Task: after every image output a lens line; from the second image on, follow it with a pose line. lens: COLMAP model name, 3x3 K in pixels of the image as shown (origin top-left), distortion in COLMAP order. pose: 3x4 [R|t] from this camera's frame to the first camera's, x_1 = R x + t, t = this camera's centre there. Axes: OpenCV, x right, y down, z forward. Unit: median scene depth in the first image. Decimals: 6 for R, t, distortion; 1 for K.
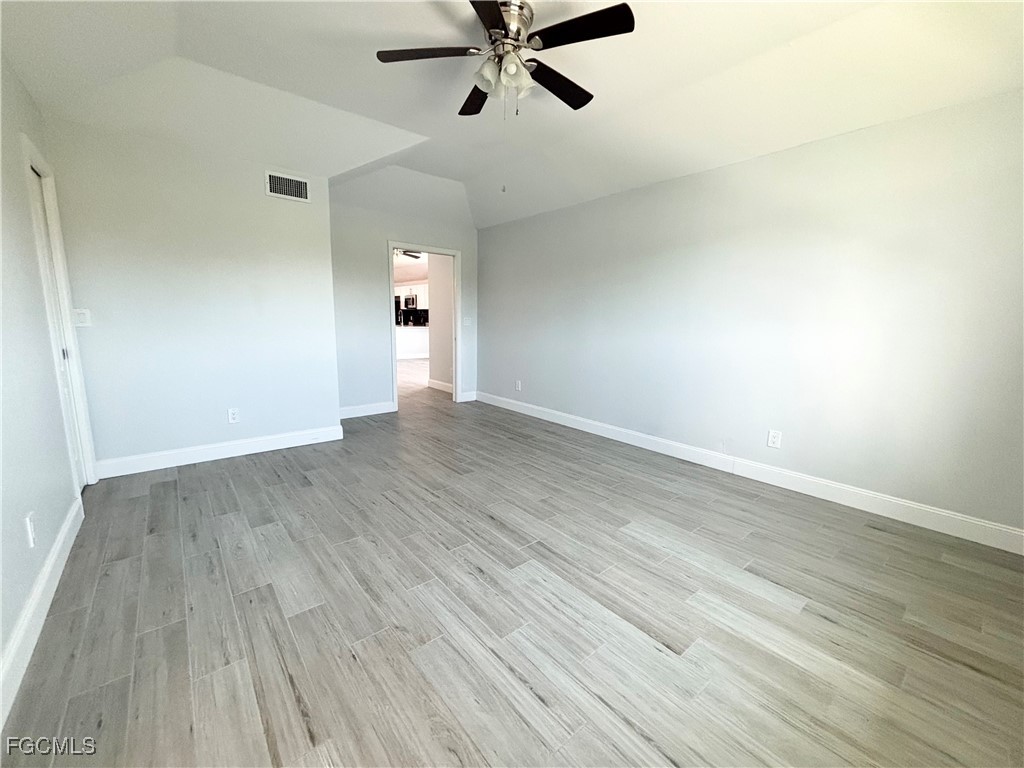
lens RADIAL K [[413.1, 0, 510.3], [0, 413.1, 383.5], [0, 0, 1]] dist [0.003334, 0.000271]
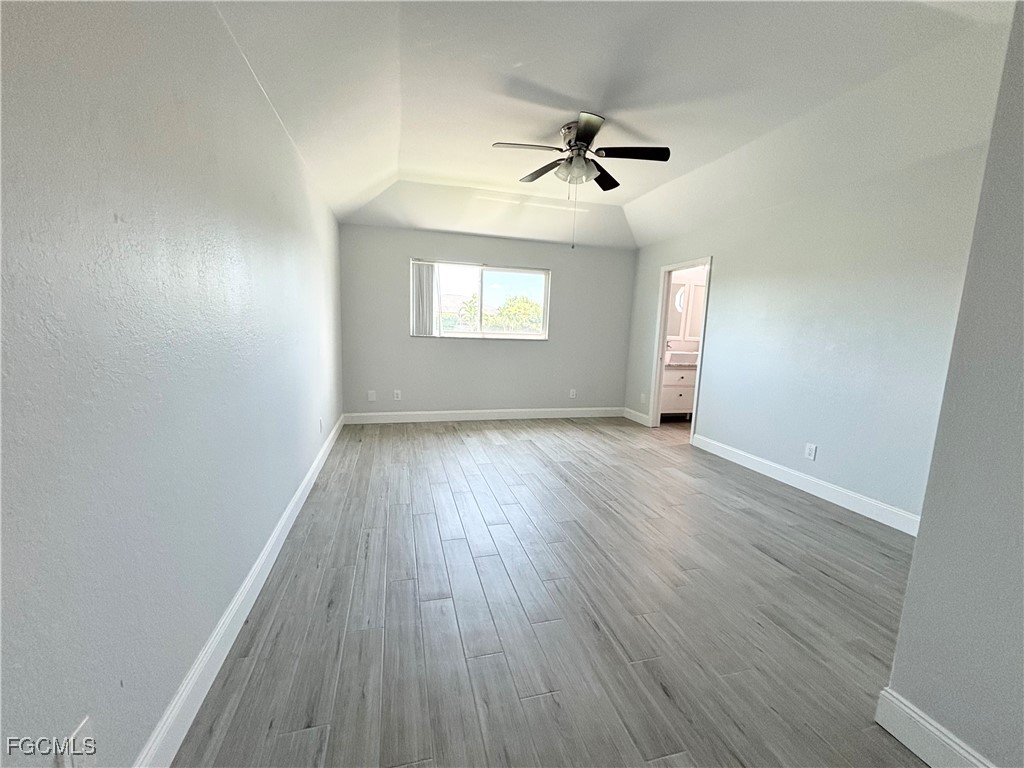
lens RADIAL K [[413.1, 0, 510.3], [0, 413.1, 383.5], [0, 0, 1]] dist [0.003334, 0.000271]
pose [[-0.909716, -0.103859, 0.402031, -0.419338], [0.018183, 0.957321, 0.288455, -0.410297], [-0.414832, 0.269723, -0.869002, 2.330153]]
